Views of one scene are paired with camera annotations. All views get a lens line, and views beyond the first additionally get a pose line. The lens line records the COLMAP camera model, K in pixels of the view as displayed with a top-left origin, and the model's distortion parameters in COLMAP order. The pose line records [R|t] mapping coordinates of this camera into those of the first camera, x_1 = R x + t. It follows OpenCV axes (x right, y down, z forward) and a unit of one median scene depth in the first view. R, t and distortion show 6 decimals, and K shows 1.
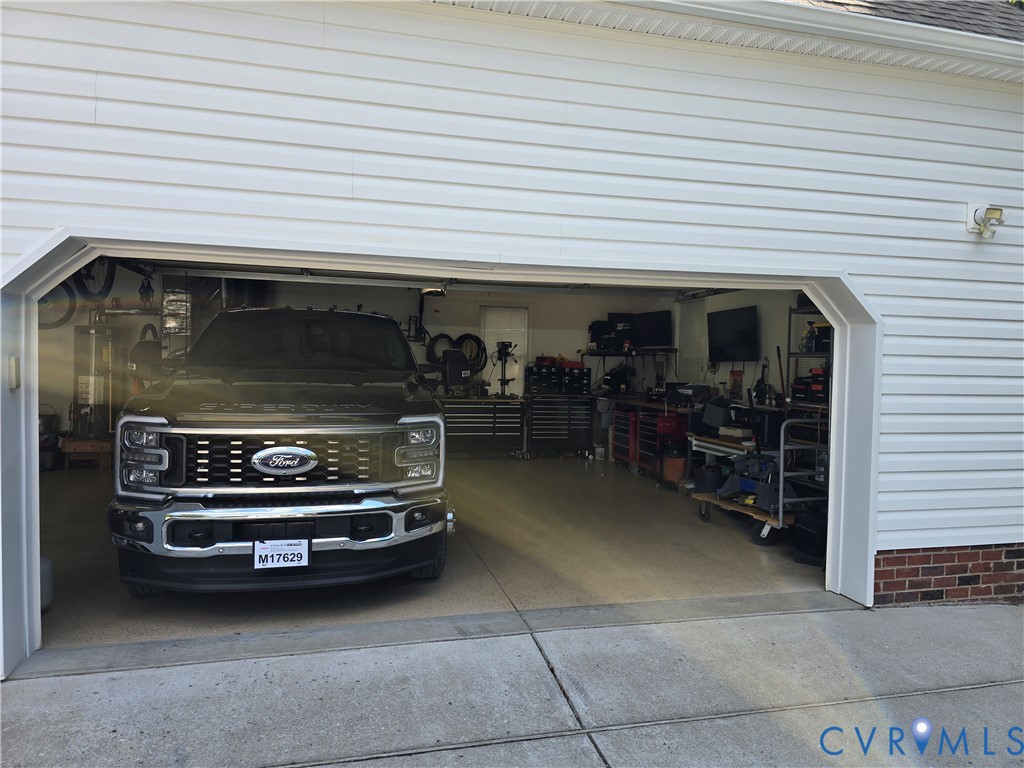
lens RADIAL K [[688.0, 0, 513.3], [0, 688.0, 387.3], [0, 0, 1]] dist [0.006219, 0.001994]
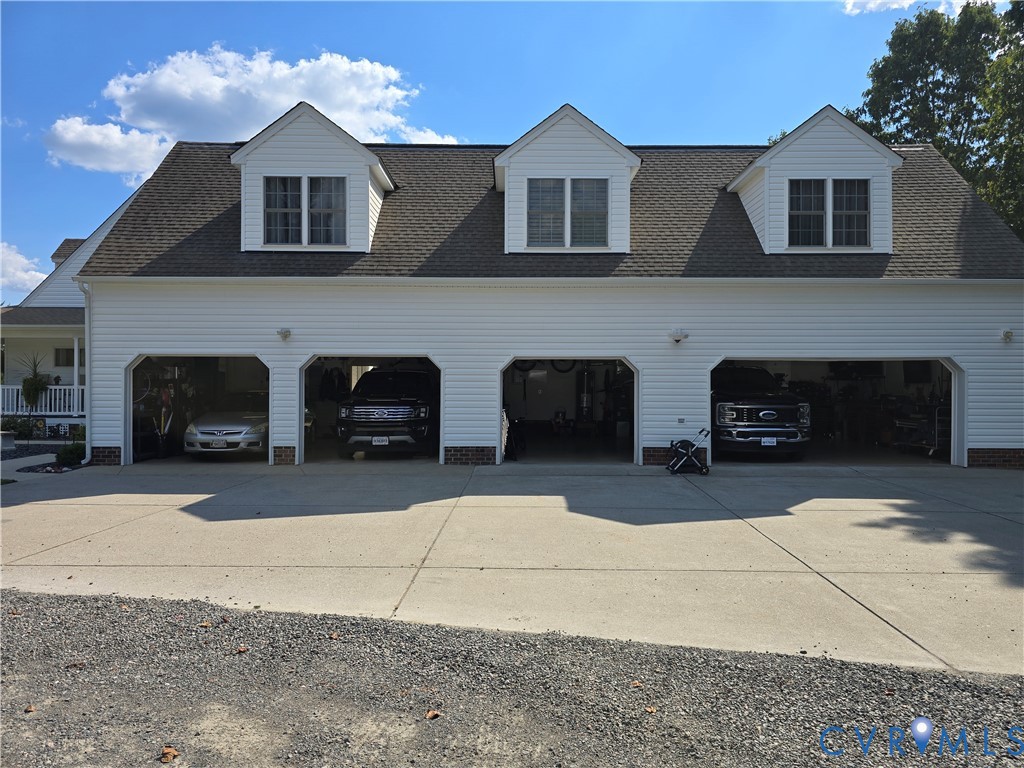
lens RADIAL K [[688.0, 0, 508.9], [0, 688.0, 379.1], [0, 0, 1]] dist [0.006219, 0.001994]
pose [[0.968783, -0.014035, -0.247513, -0.618579], [0.004027, 0.999155, -0.040891, 0.051140], [0.247878, 0.038618, 0.968021, -2.276296]]
